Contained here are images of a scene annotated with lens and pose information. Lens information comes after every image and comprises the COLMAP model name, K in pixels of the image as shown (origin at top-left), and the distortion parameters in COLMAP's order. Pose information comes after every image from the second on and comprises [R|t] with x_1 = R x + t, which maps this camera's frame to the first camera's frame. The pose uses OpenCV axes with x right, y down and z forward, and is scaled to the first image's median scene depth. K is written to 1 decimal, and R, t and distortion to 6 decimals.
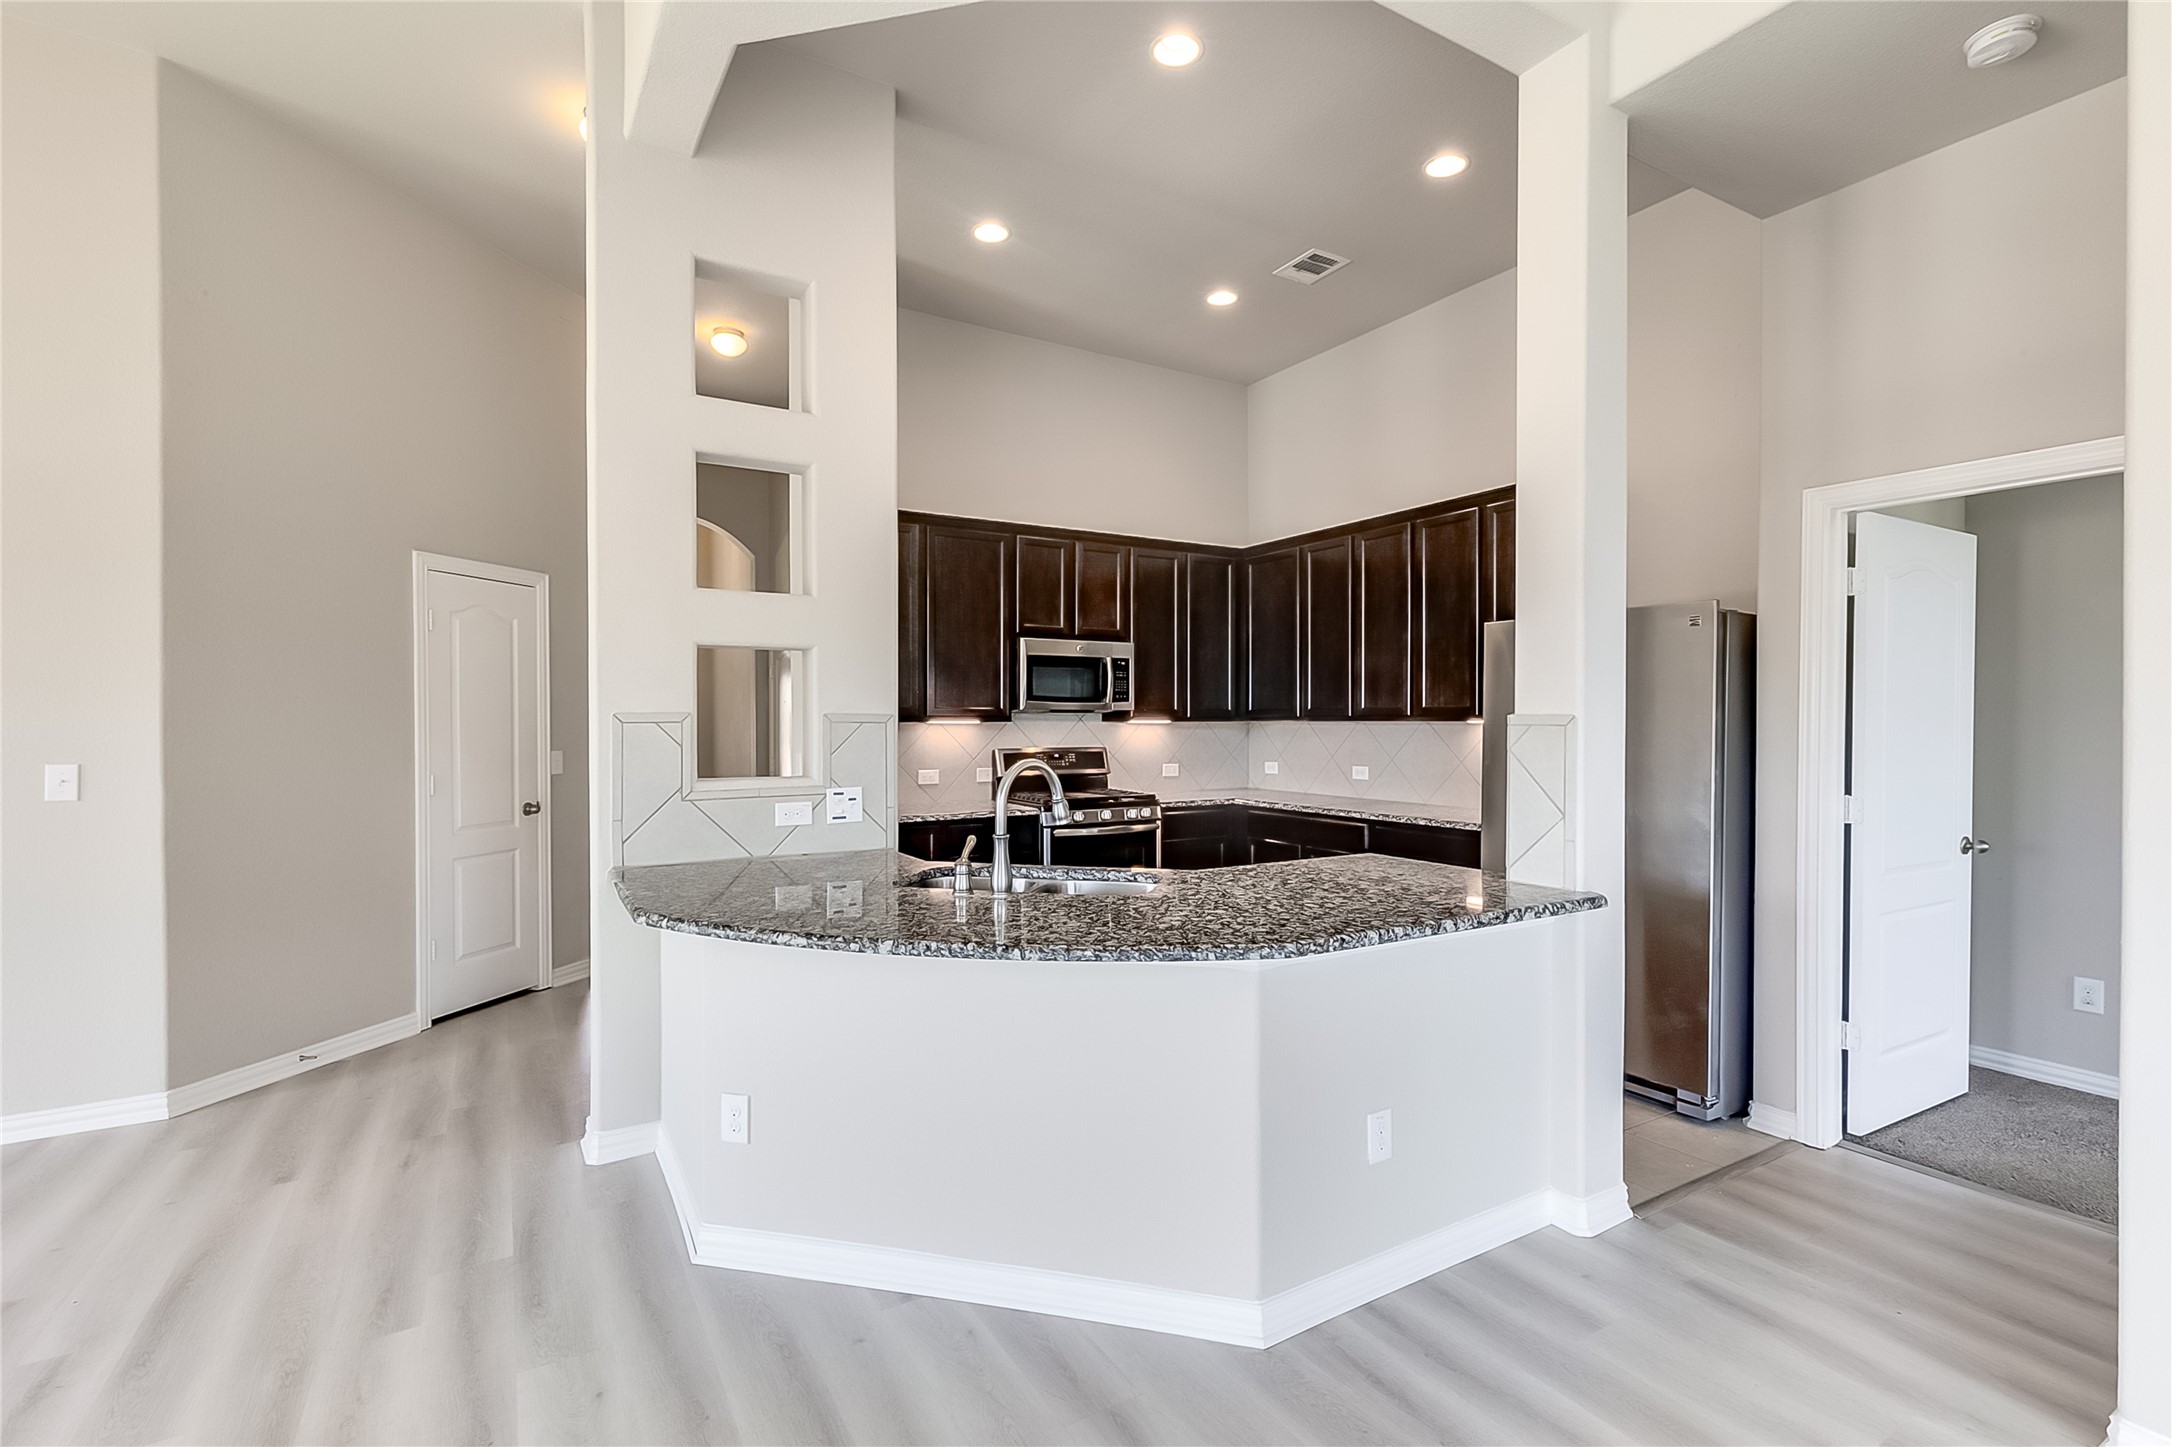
lens RADIAL K [[978.2, 0, 1094.1], [0, 978.2, 725.3], [0, 0, 1]] dist [0.000938, -0.000225]
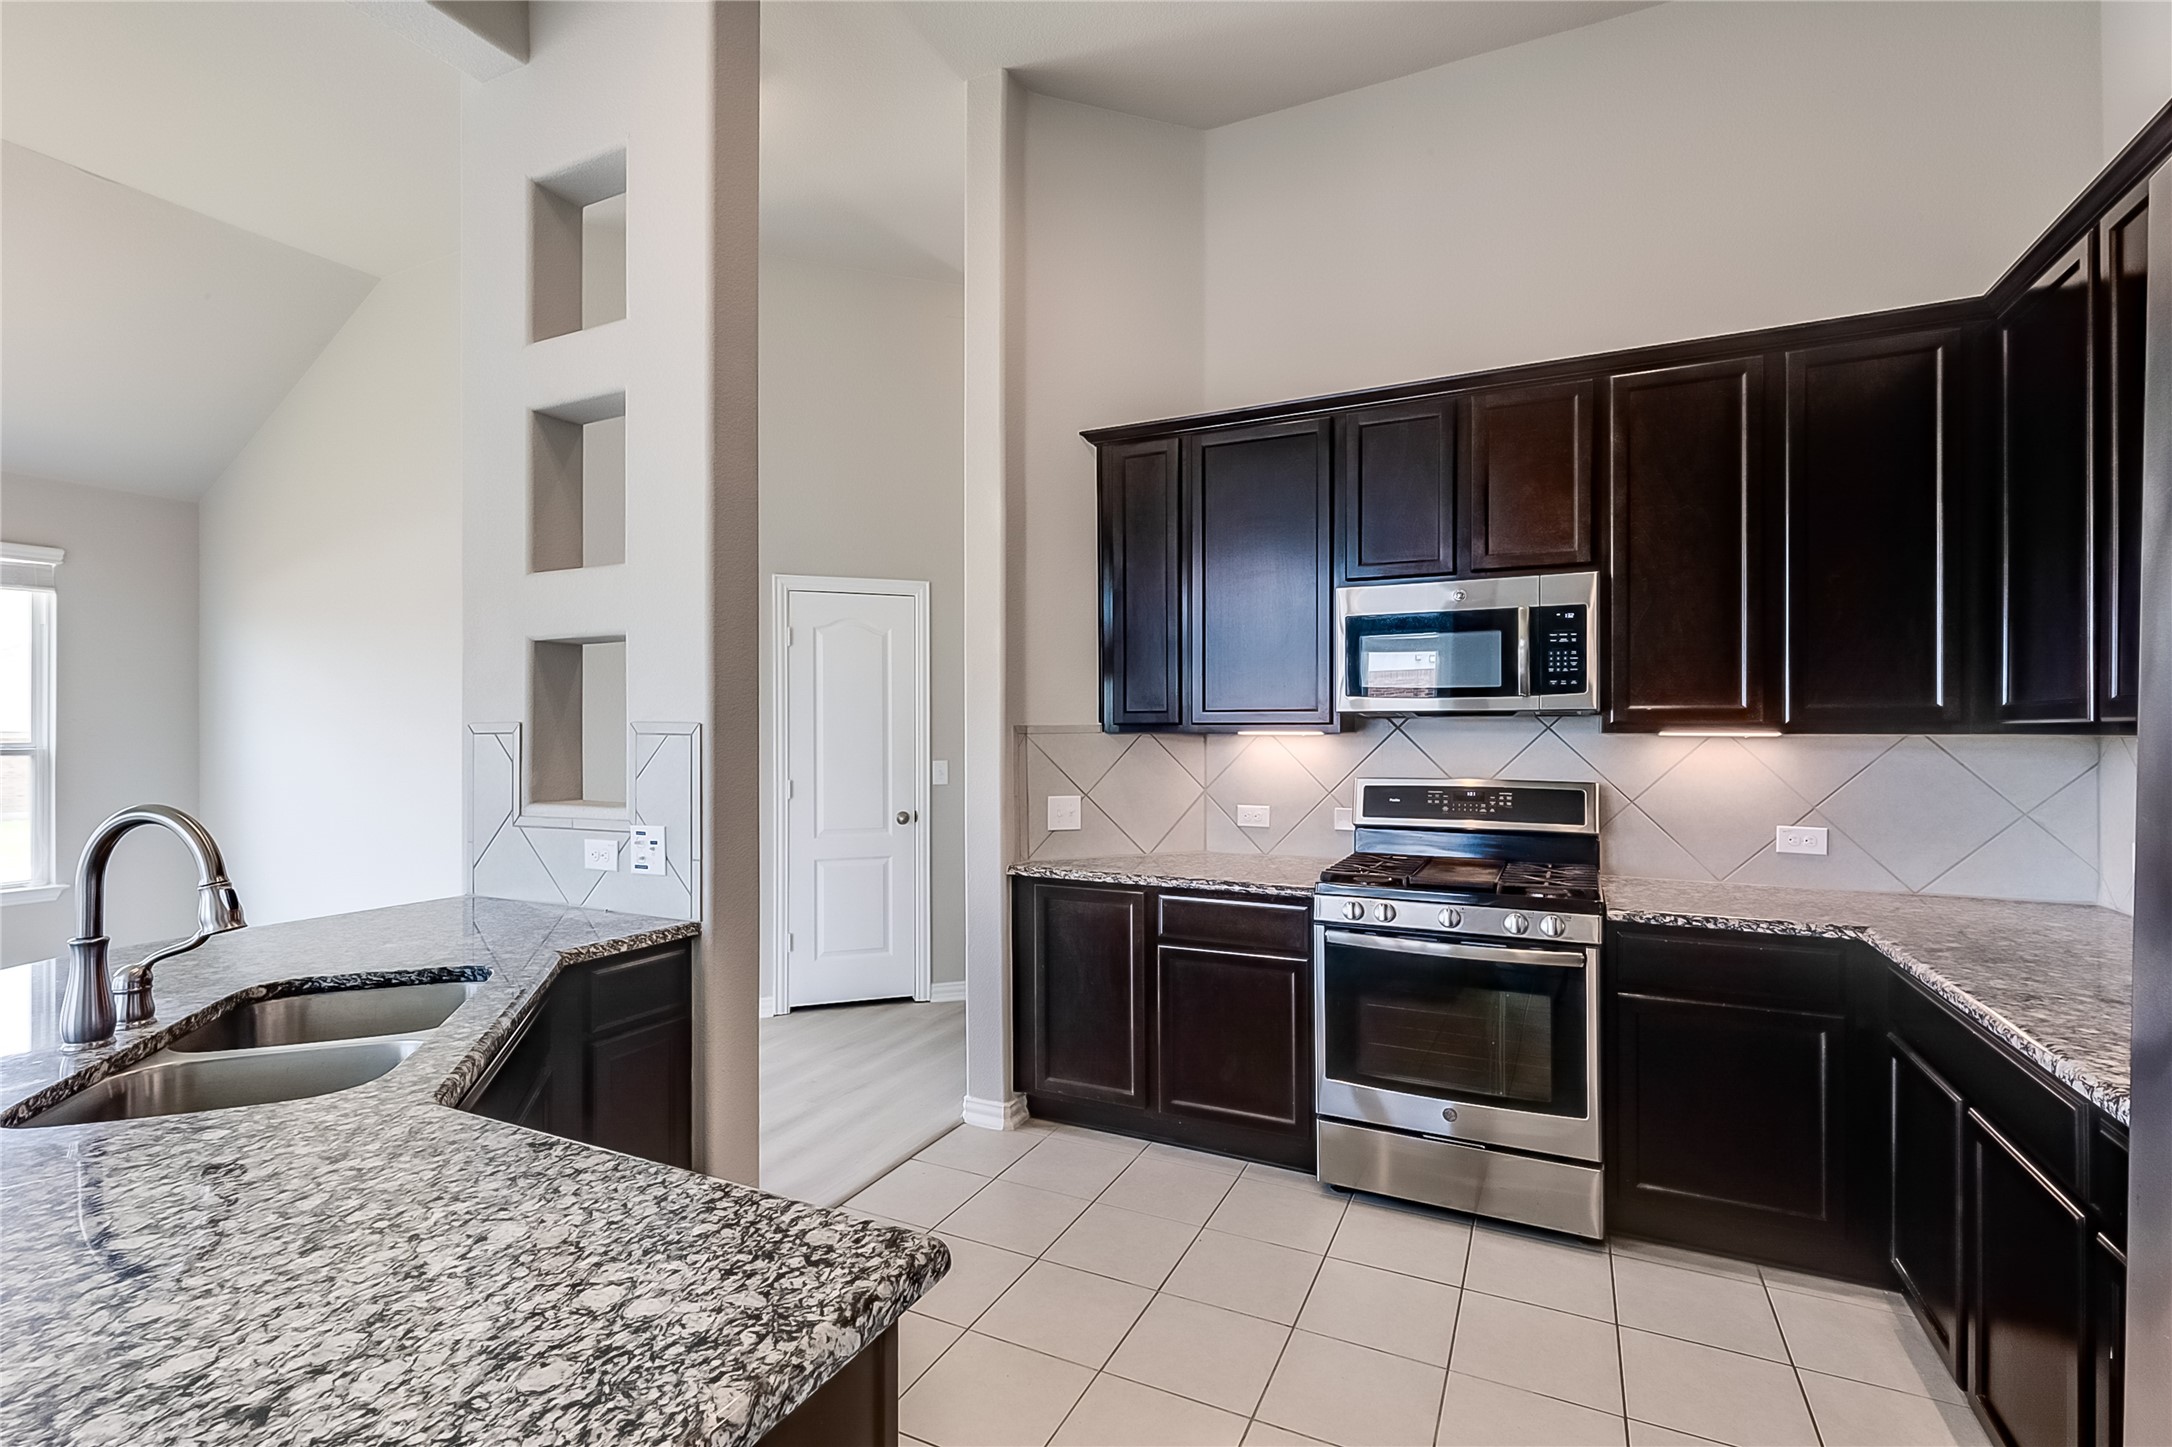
lens RADIAL K [[978.2, 0, 1085.2], [0, 978.2, 724.5], [0, 0, 1]] dist [0.000938, -0.000225]
pose [[0.540079, -0.001704, -0.841612, 0.332978], [-0.003966, 0.999982, -0.004570, -0.005392], [0.841605, 0.005806, 0.540063, 0.560672]]
